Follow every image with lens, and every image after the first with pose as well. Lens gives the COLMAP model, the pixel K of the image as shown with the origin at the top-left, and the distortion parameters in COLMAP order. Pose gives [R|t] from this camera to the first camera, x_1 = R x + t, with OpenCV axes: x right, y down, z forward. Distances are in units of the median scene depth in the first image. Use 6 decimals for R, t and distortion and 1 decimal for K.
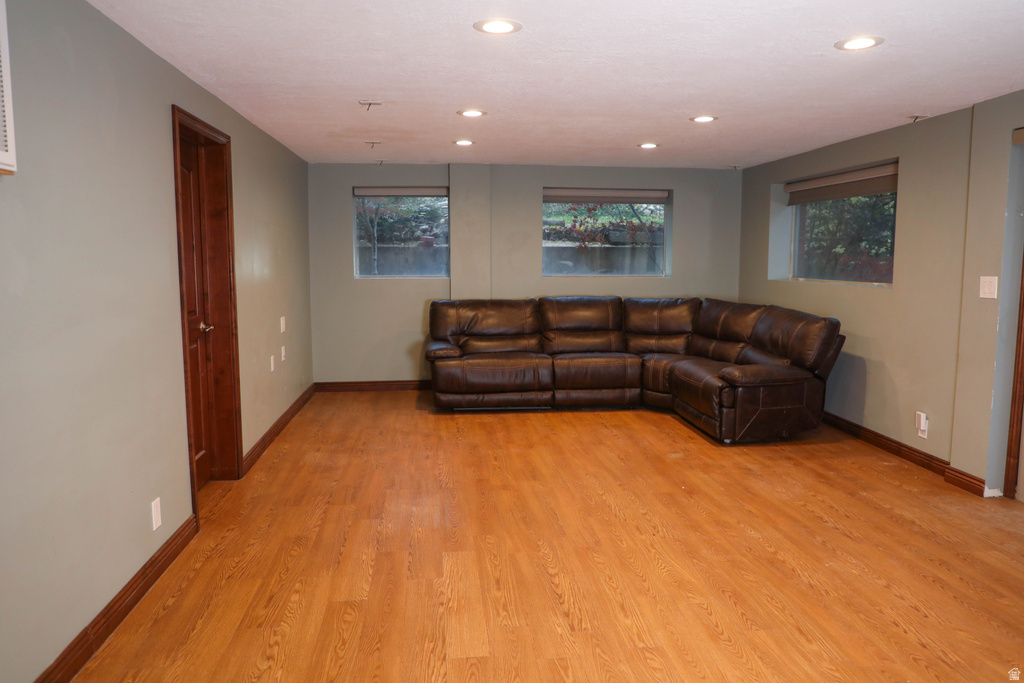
lens RADIAL K [[727.9, 0, 512.7], [0, 727.9, 342.1], [0, 0, 1]] dist [-0.039207, 0.020548]
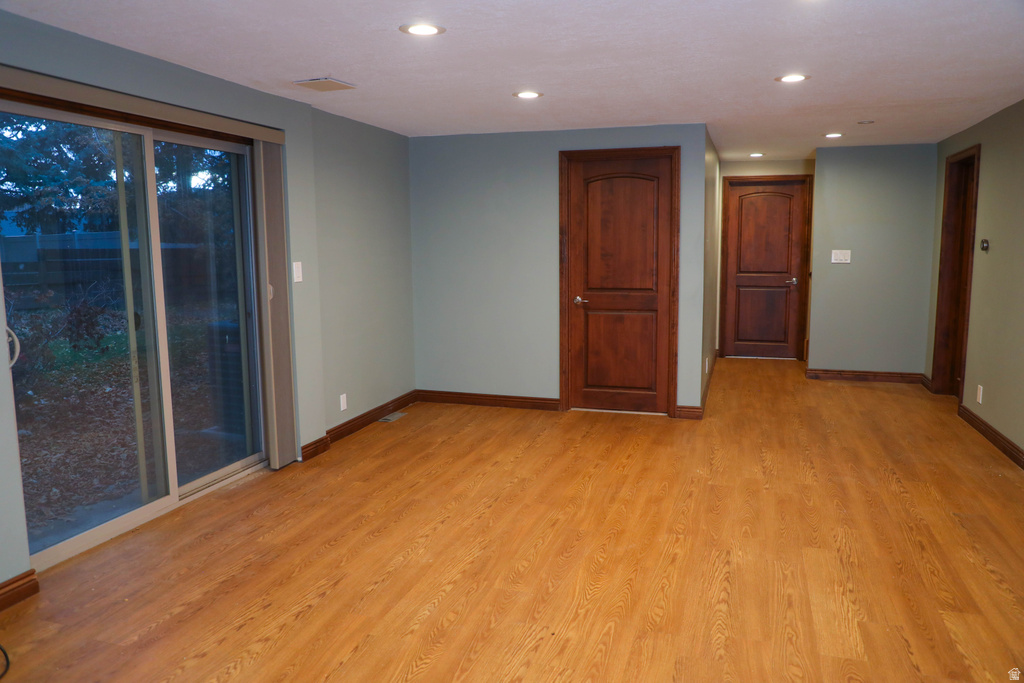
lens RADIAL K [[727.9, 0, 510.8], [0, 727.9, 337.6], [0, 0, 1]] dist [-0.039207, 0.020548]
pose [[-0.911983, -0.051254, 0.407014, -0.048995], [0.051170, 0.970202, 0.236831, -0.212284], [-0.407025, 0.236813, -0.882185, 1.744206]]
